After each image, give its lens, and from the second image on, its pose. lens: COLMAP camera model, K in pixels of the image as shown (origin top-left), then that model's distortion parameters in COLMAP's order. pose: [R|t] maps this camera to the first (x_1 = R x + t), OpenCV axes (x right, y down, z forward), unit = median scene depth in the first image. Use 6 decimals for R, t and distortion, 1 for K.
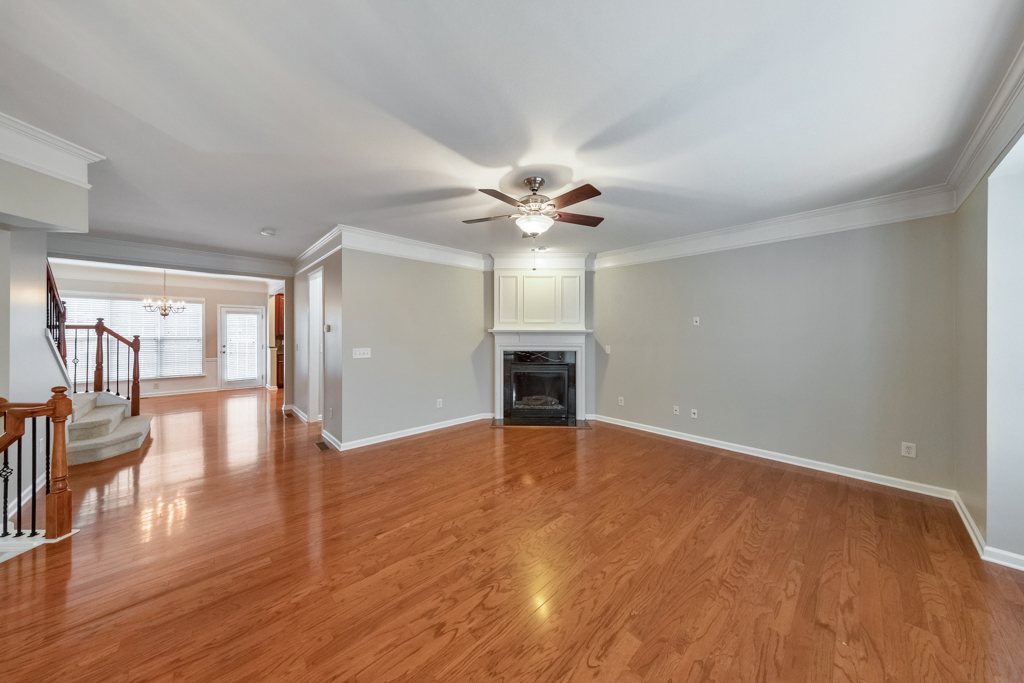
lens RADIAL K [[324.5, 0, 509.5], [0, 324.5, 331.2], [0, 0, 1]] dist [0.001198, 0.000009]
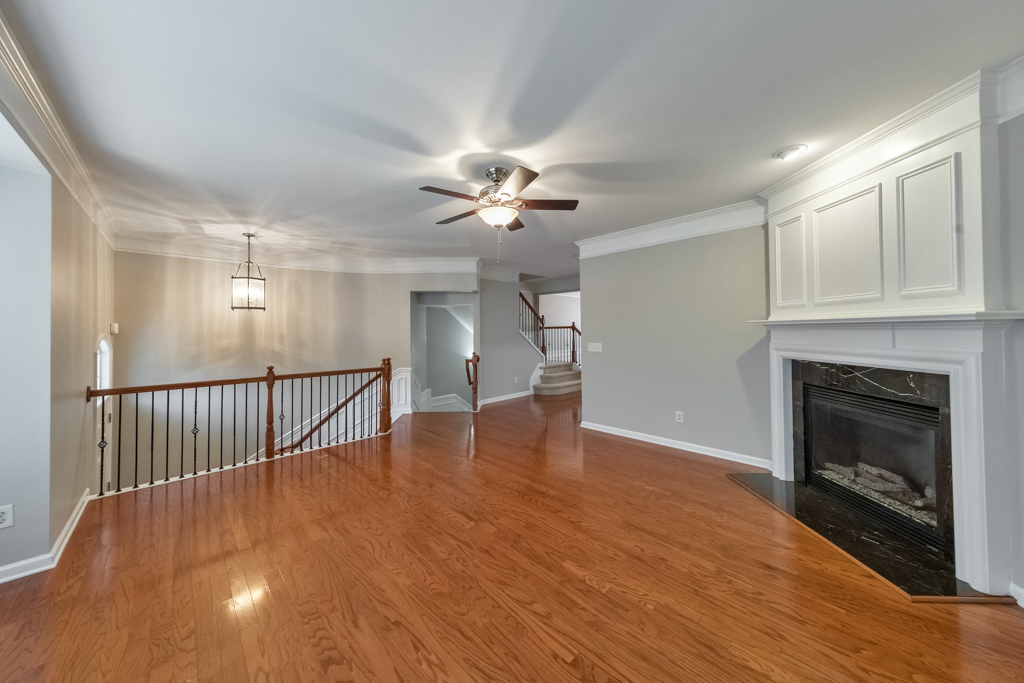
lens RADIAL K [[343.0, 0, 510.4], [0, 343.0, 327.2], [0, 0, 1]] dist [0.000979, -0.000011]
pose [[0.023267, -0.014899, -0.999618, 0.652859], [0.020475, 0.999686, -0.014424, 0.007760], [0.999520, -0.020132, 0.023565, 0.611222]]
